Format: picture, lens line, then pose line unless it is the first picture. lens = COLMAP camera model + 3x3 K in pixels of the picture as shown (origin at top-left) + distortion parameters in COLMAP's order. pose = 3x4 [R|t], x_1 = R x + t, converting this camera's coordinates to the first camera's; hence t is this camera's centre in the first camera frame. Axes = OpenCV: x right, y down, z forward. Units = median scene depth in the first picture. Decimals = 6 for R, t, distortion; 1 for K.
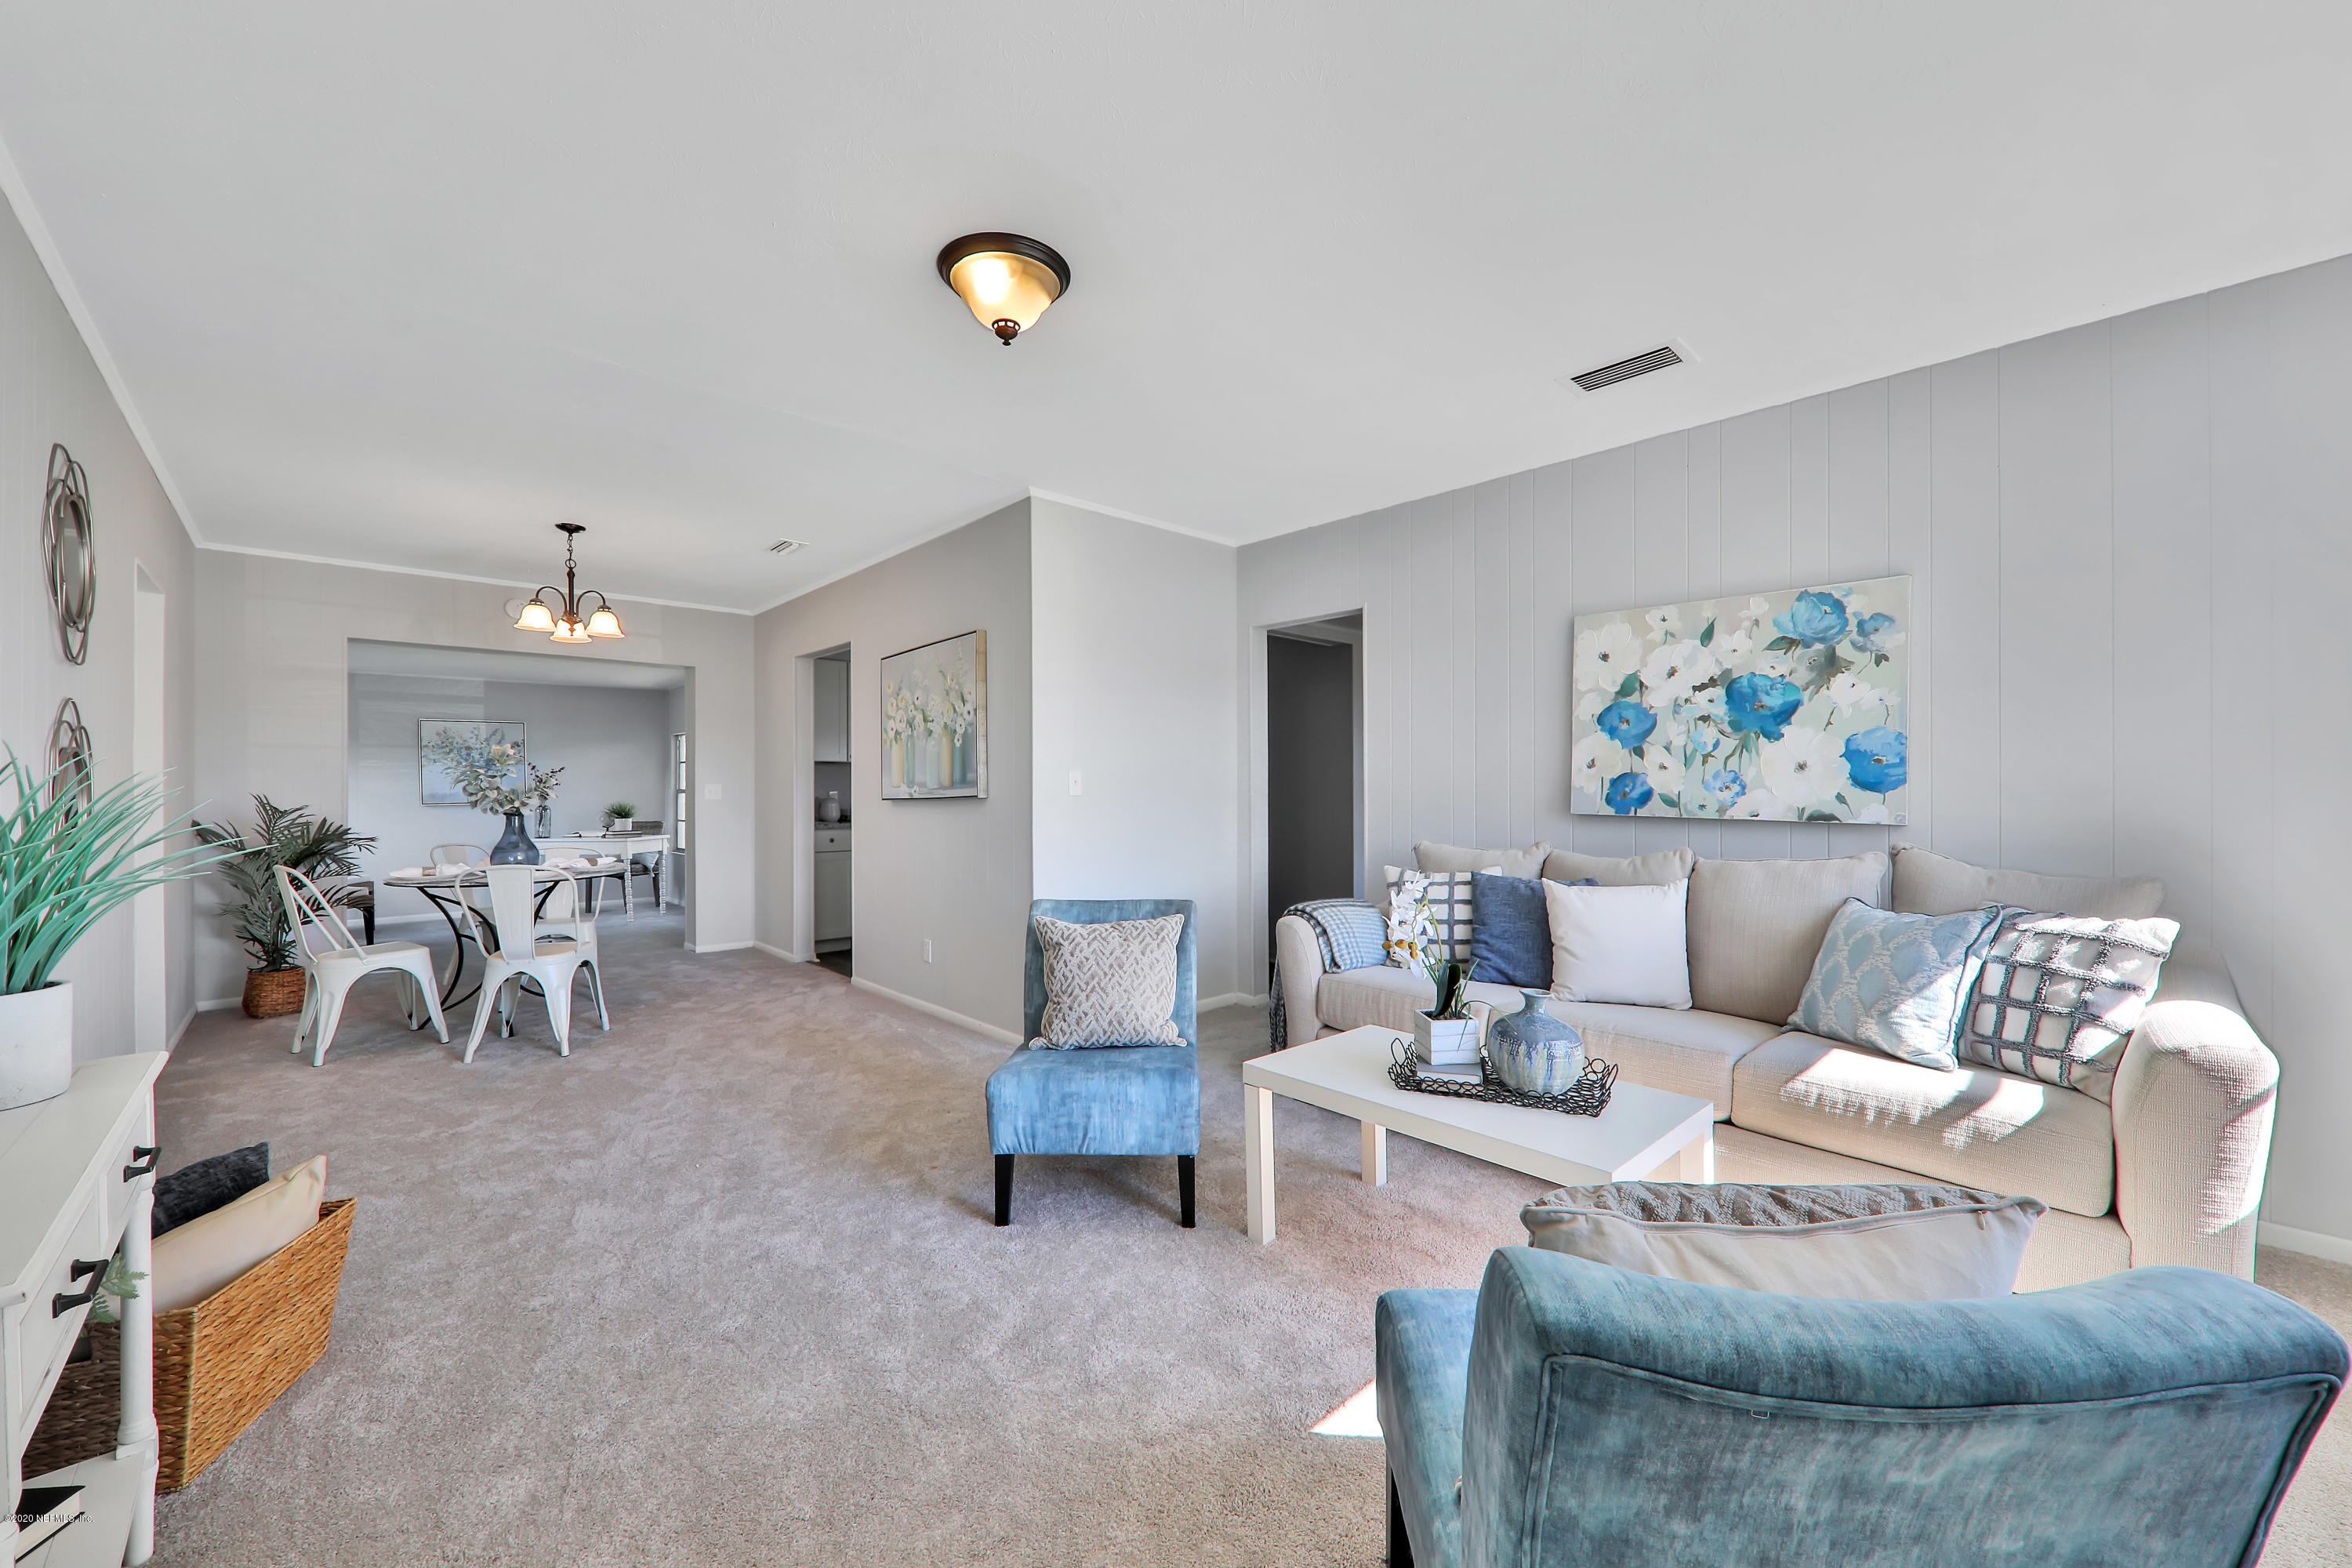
lens RADIAL K [[901.3, 0, 1176.0], [0, 901.3, 784.0], [0, 0, 1]] dist [0.005275, -0.000072]
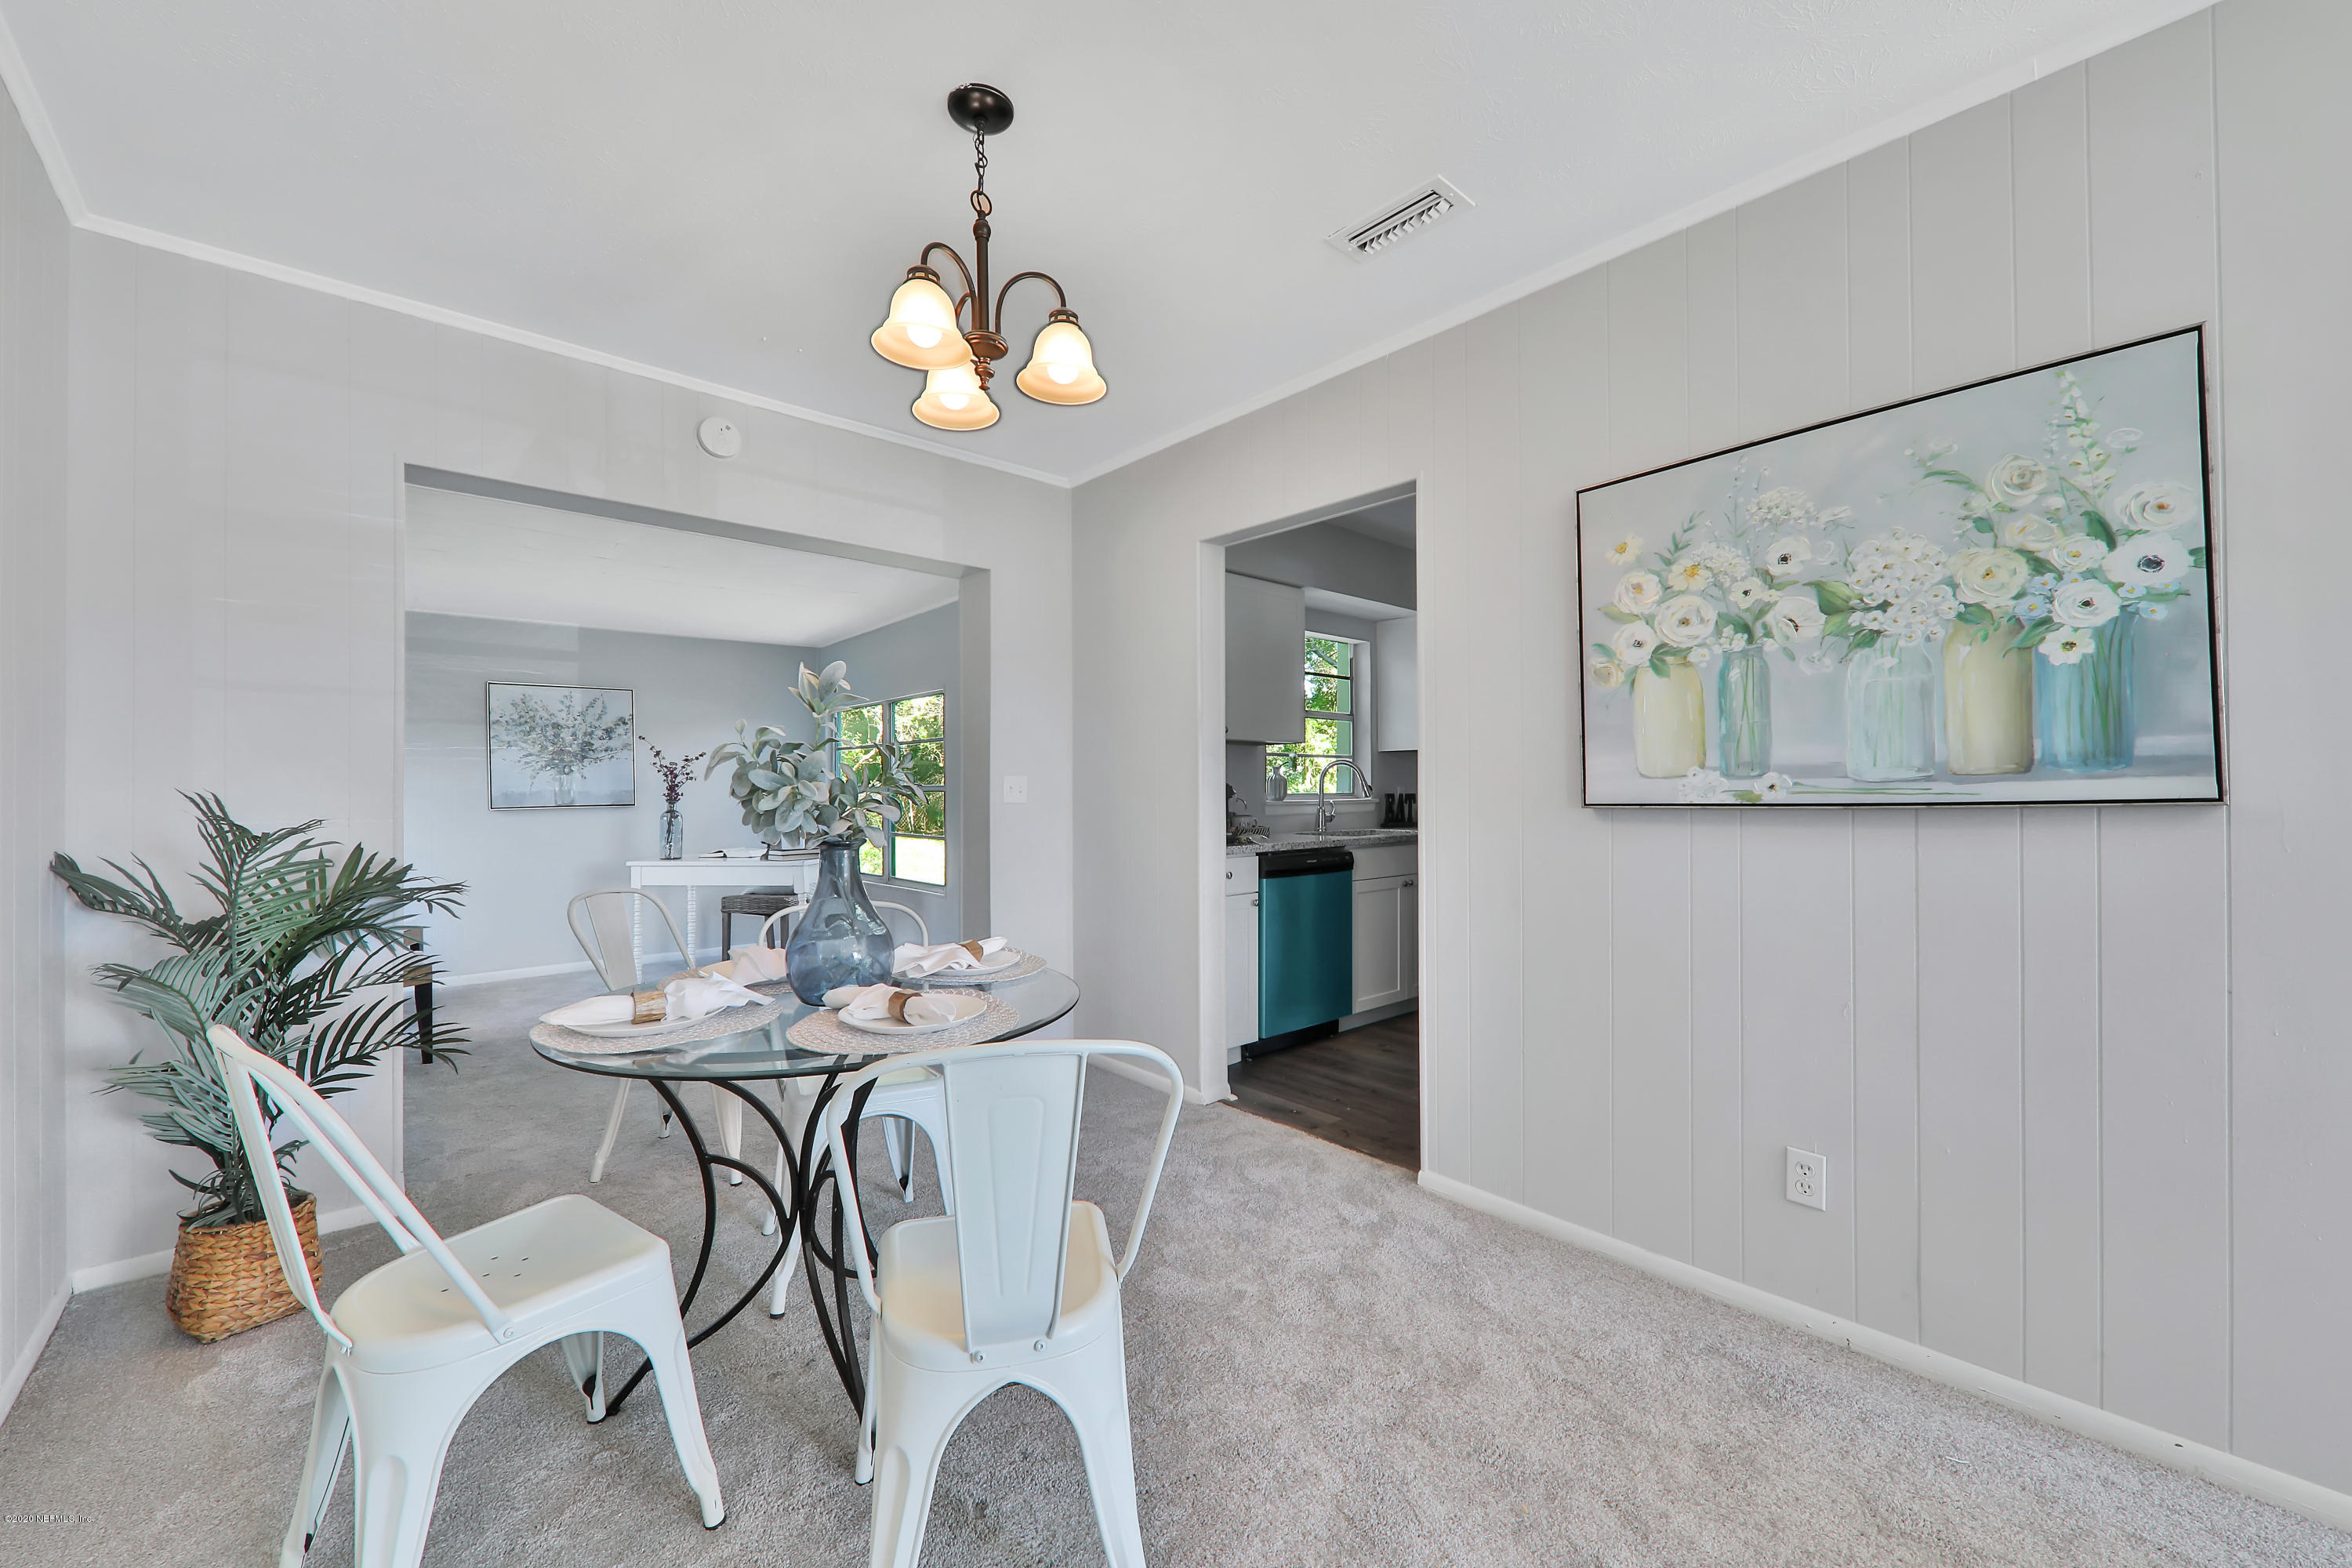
lens RADIAL K [[901.3, 0, 1176.0], [0, 901.3, 784.0], [0, 0, 1]] dist [0.005275, -0.000072]
pose [[0.999937, -0.000896, -0.011155, -0.555255], [0.000921, 0.999997, 0.002234, 0.005891], [0.011153, -0.002244, 0.999935, 0.582826]]
